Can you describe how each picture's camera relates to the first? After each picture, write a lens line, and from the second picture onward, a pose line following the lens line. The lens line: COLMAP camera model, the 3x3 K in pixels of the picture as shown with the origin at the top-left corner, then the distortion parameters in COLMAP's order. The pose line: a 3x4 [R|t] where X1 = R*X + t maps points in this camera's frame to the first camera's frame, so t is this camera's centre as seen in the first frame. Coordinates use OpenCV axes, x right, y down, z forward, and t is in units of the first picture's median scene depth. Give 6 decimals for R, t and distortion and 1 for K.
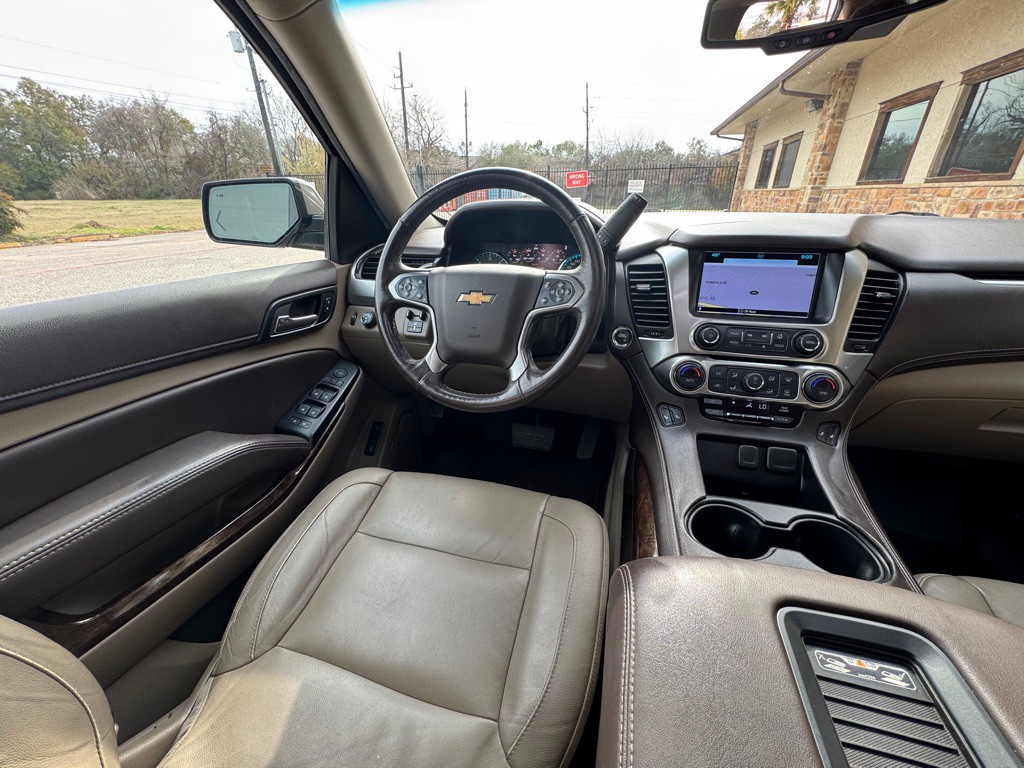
lens RADIAL K [[407.5, 0, 511.1], [0, 407.5, 383.5], [0, 0, 1]] dist [-0.003744, 0.000072]
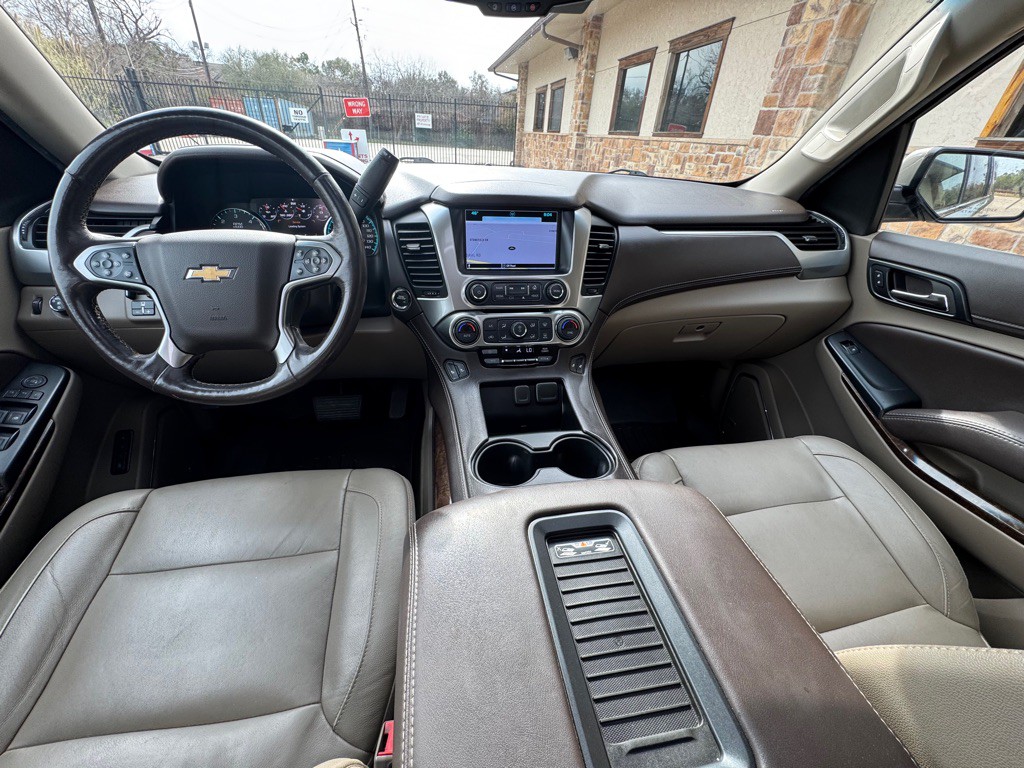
lens RADIAL K [[407.5, 0, 511.1], [0, 407.5, 383.5], [0, 0, 1]] dist [-0.003744, 0.000072]
pose [[0.900381, -0.179273, 0.396453, 0.093103], [0.127667, 0.979918, 0.153170, -0.033698], [-0.415951, -0.087297, 0.905187, -0.037287]]
